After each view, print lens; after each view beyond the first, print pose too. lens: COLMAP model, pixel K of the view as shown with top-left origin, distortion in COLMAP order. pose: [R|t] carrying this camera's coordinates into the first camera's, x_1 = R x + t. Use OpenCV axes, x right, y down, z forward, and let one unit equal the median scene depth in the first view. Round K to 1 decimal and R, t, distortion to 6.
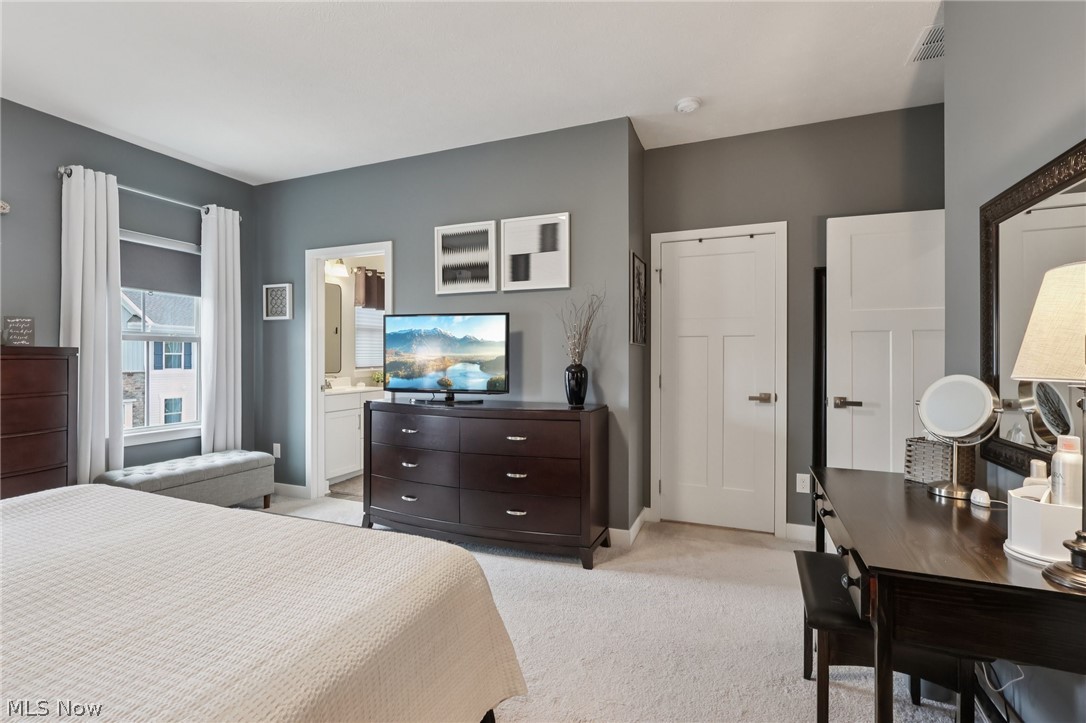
lens RADIAL K [[503.6, 0, 543.0], [0, 503.6, 361.5], [0, 0, 1]] dist [0.002209, -0.000180]
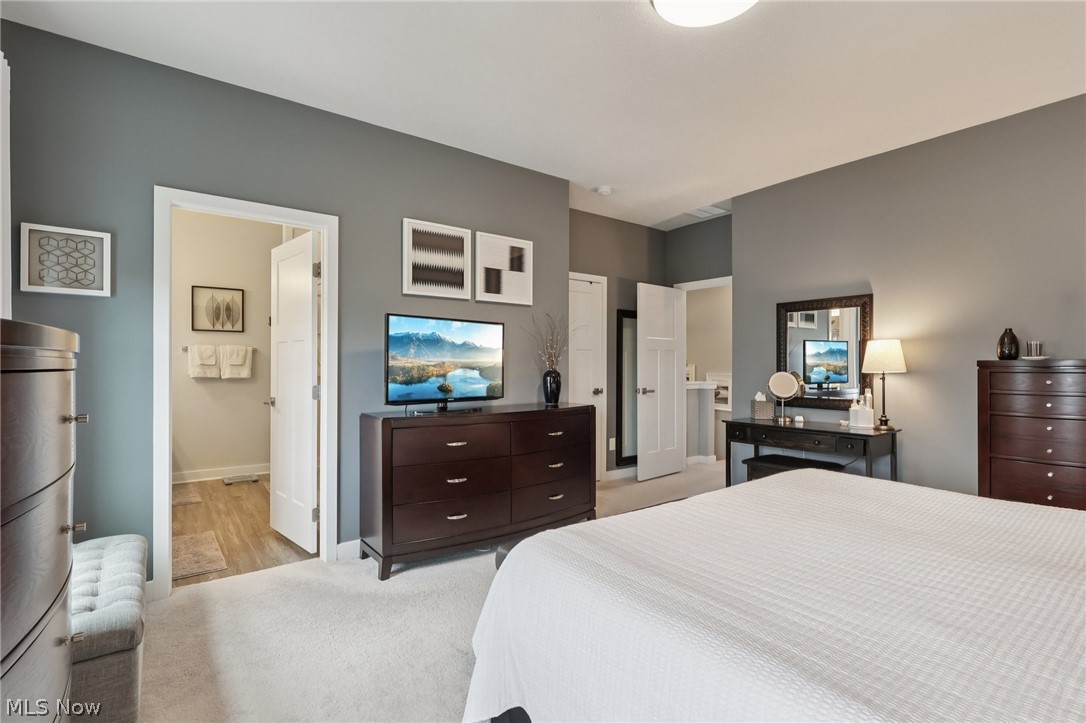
lens RADIAL K [[528.6, 0, 544.7], [0, 528.6, 375.3], [0, 0, 1]] dist [0.001174, -0.000148]
pose [[0.494727, -0.011921, 0.868967, -0.973150], [0.013055, 0.999895, 0.006284, 0.010294], [-0.868950, 0.008235, 0.494831, 0.343559]]
